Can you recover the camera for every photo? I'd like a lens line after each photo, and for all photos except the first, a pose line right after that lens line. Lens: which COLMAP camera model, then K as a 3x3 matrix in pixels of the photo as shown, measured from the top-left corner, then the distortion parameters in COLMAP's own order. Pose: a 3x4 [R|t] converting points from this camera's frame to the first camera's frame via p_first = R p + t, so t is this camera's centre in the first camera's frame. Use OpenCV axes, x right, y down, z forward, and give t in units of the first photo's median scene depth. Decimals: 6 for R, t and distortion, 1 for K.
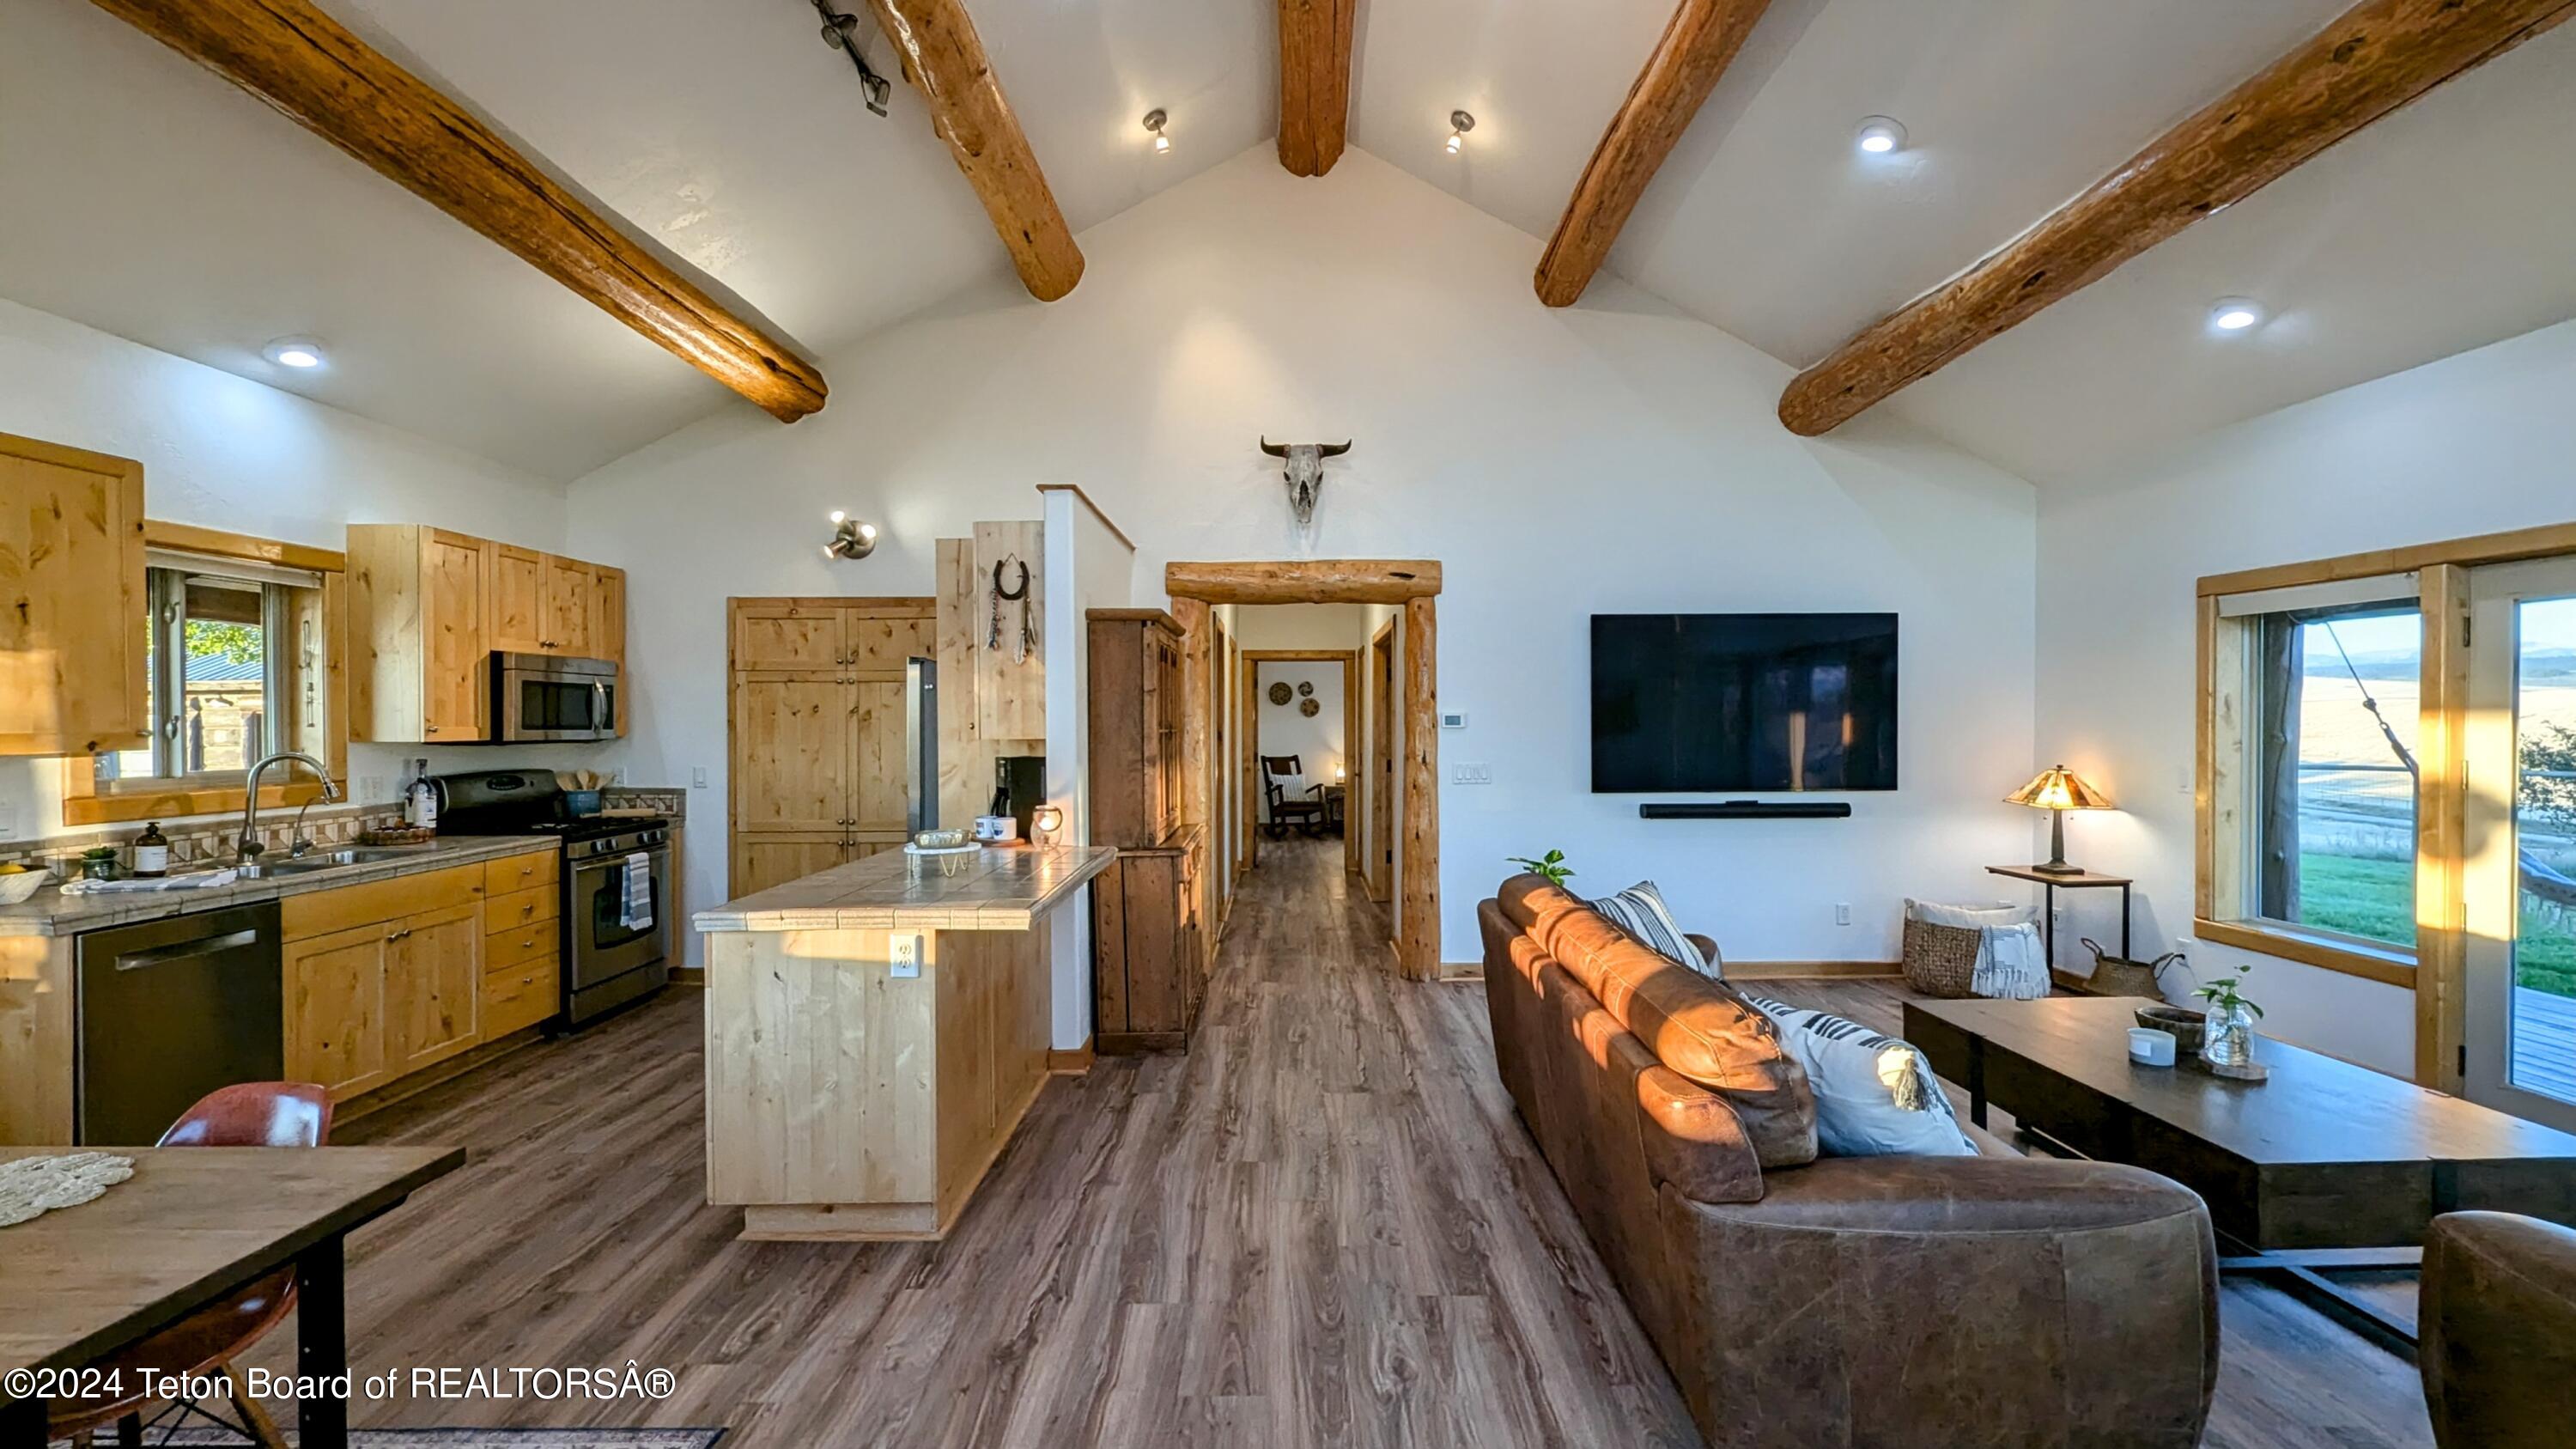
lens RADIAL K [[1069.9, 0, 1305.1], [0, 1069.9, 722.4], [0, 0, 1]] dist [0.002908, -0.000306]
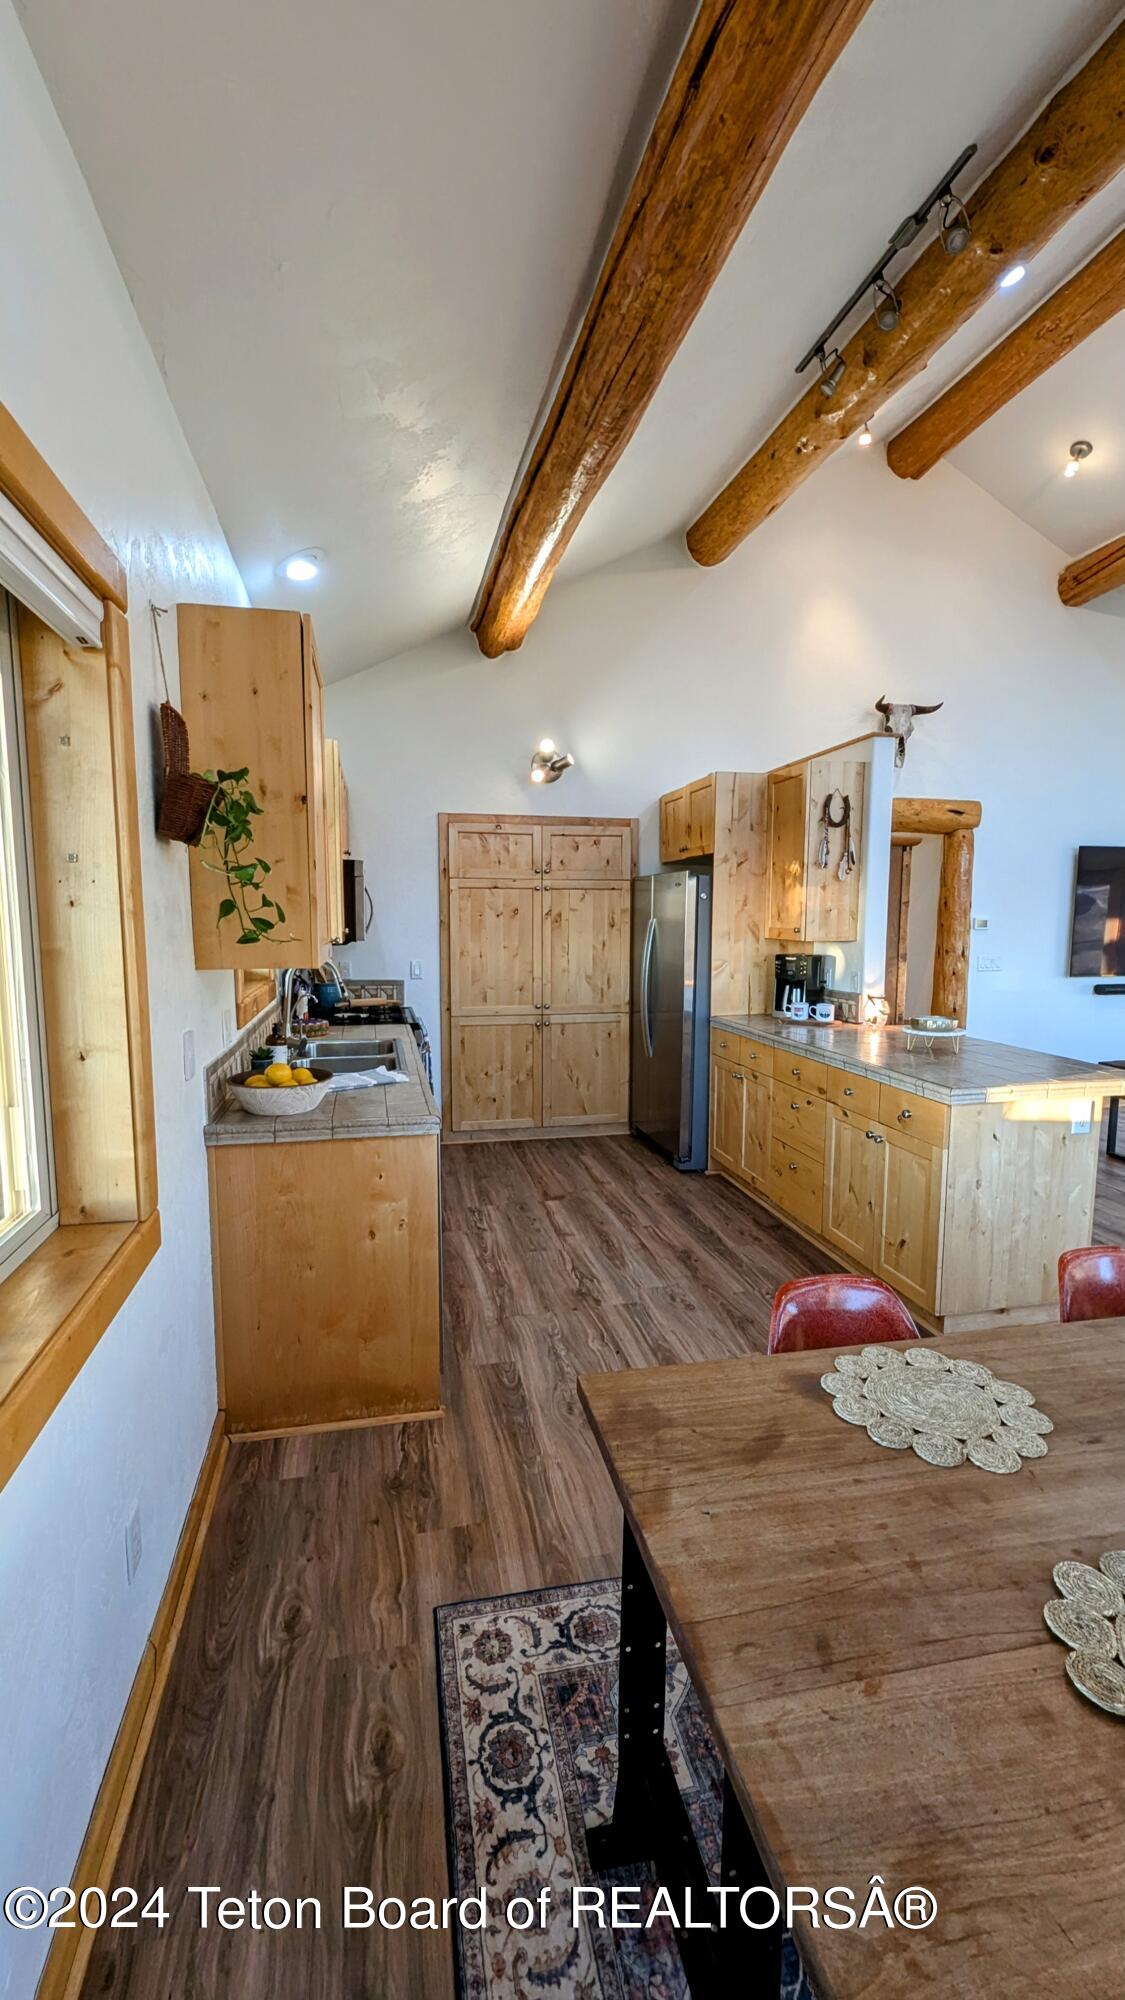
lens RADIAL K [[830.6, 0, 566.9], [0, 830.6, 1004.6], [0, 0, 1]] dist [0.002908, -0.000306]
pose [[0.978519, -0.015098, 0.205602, -0.702012], [-0.006912, 0.994351, 0.105914, -0.009630], [-0.206040, -0.105060, 0.972887, 0.104227]]
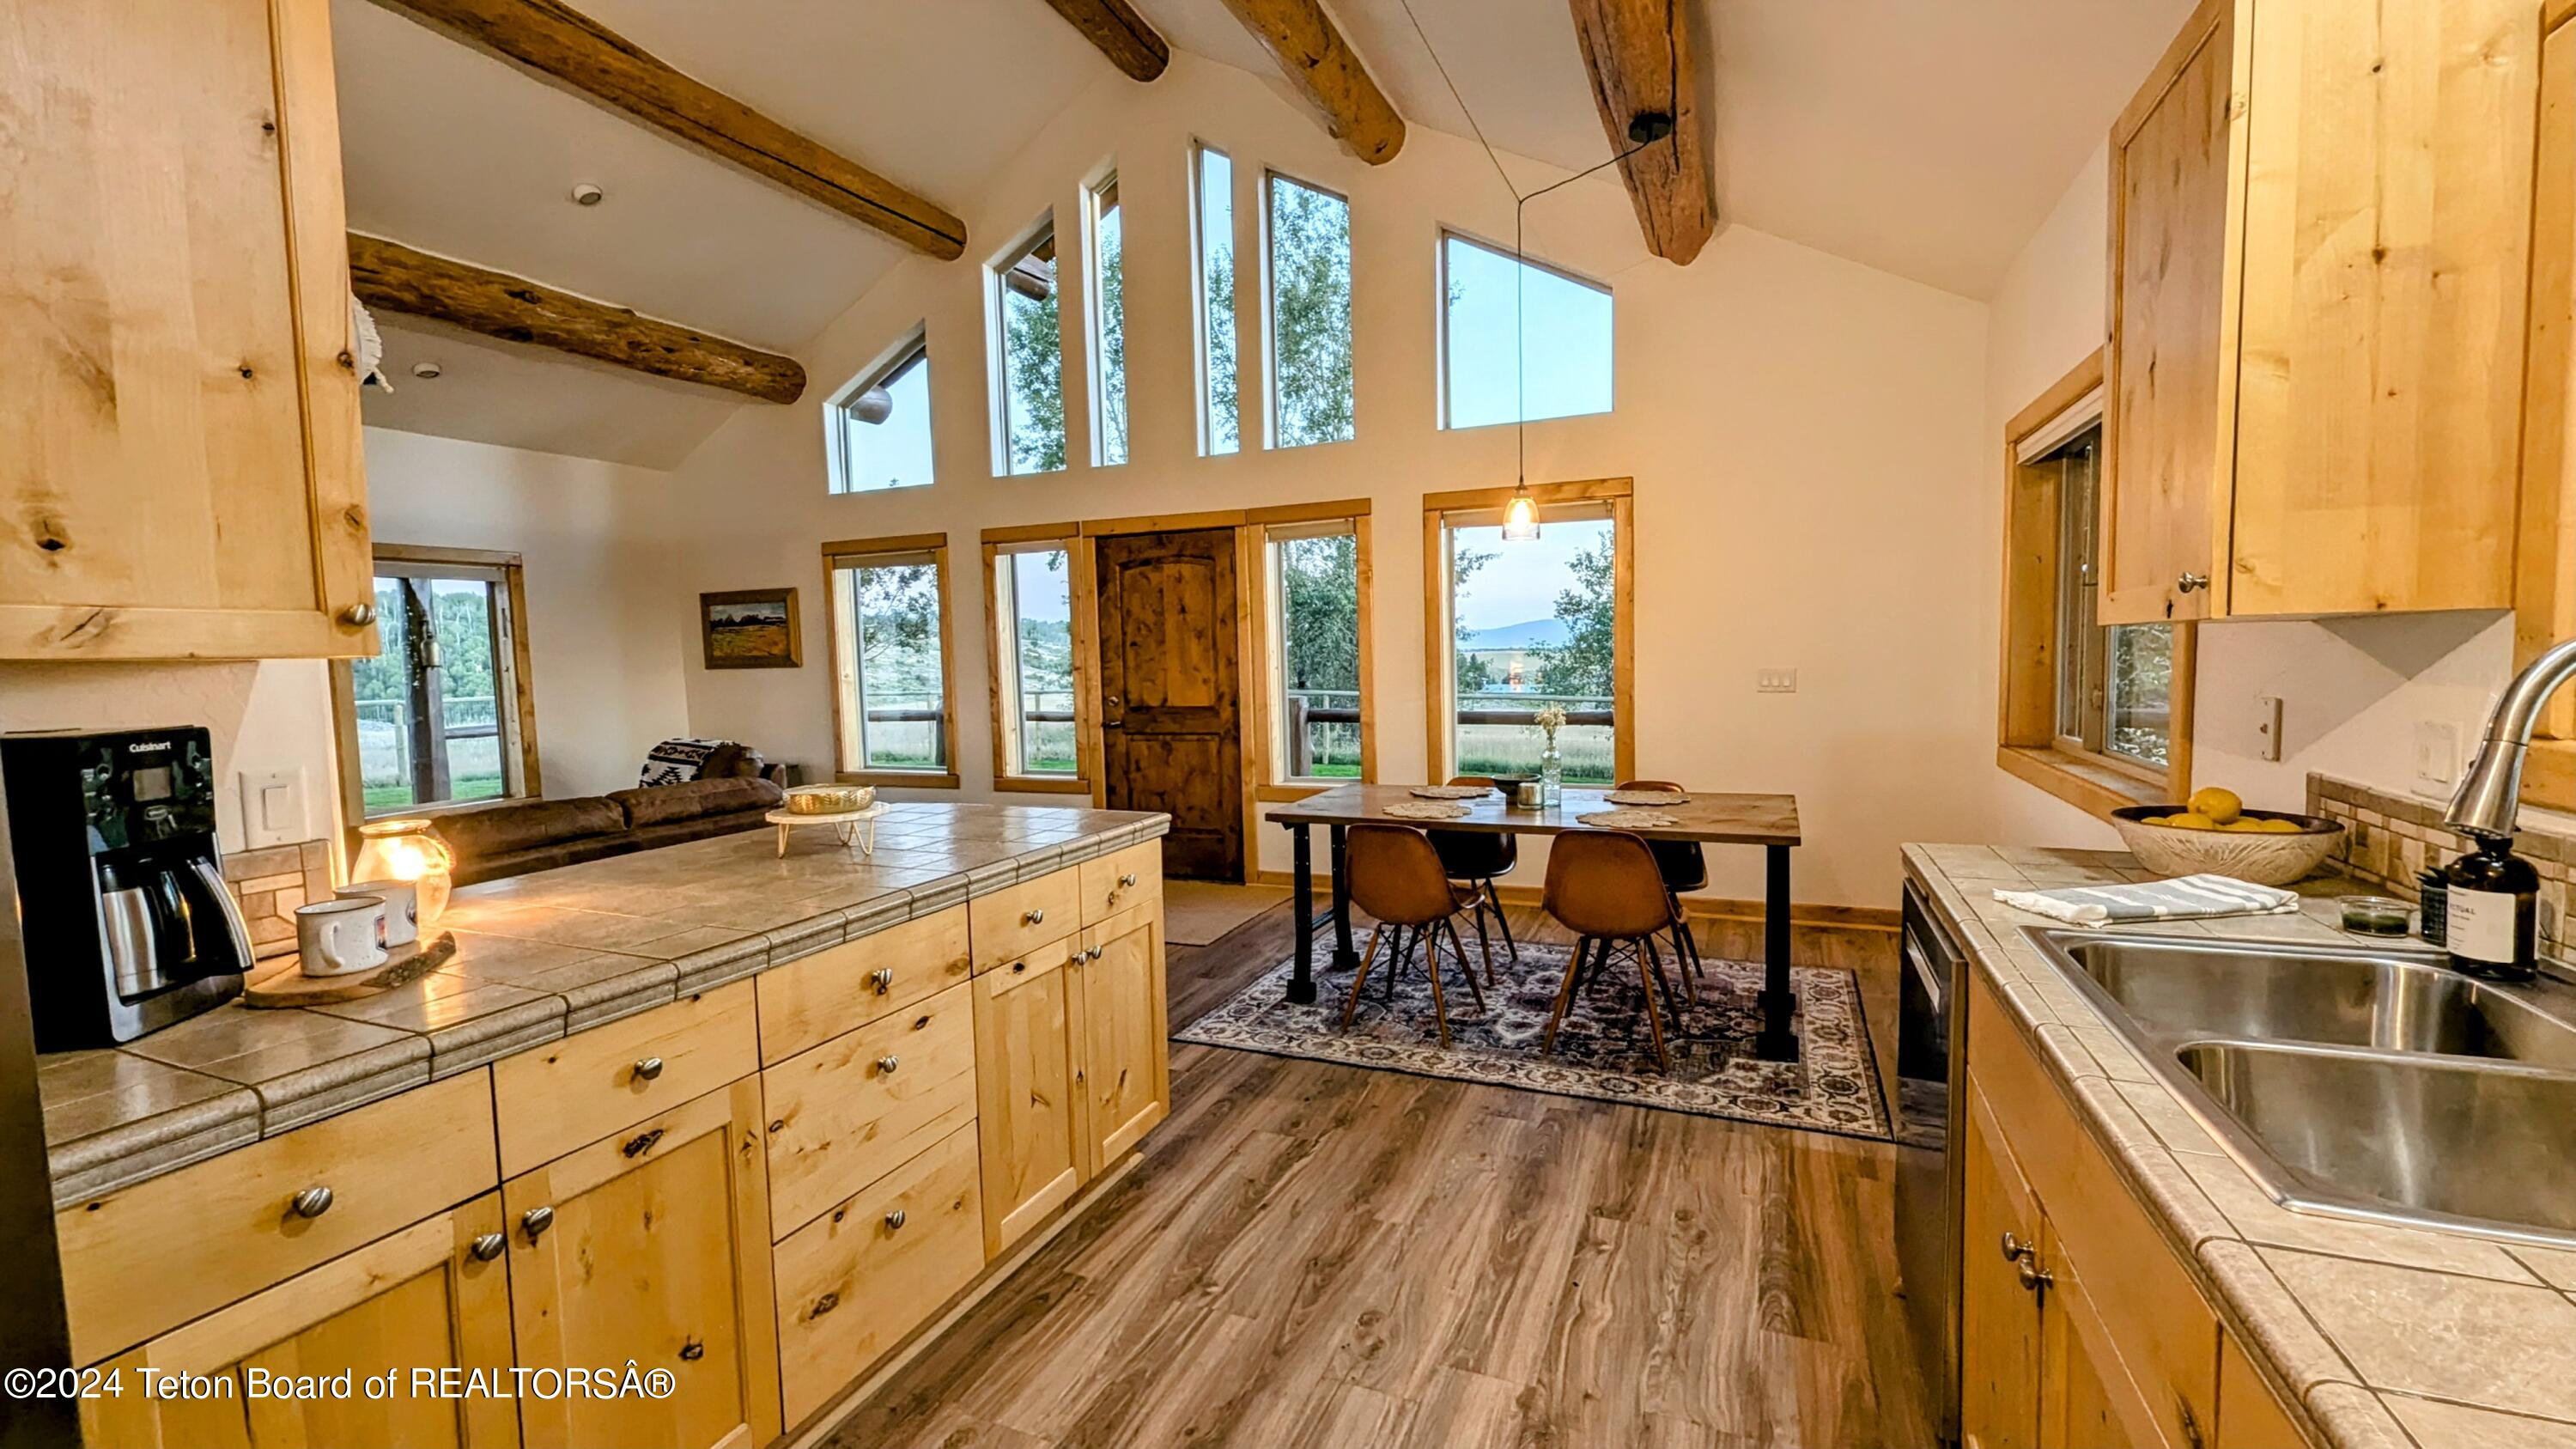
lens RADIAL K [[1069.9, 0, 1286.7], [0, 1069.9, 730.5], [0, 0, 1]] dist [0.002908, -0.000306]
pose [[-0.911023, -0.006081, 0.412311, -0.626764], [0.026842, 0.996896, 0.074011, 0.020646], [-0.411481, 0.078493, -0.908032, 1.075079]]
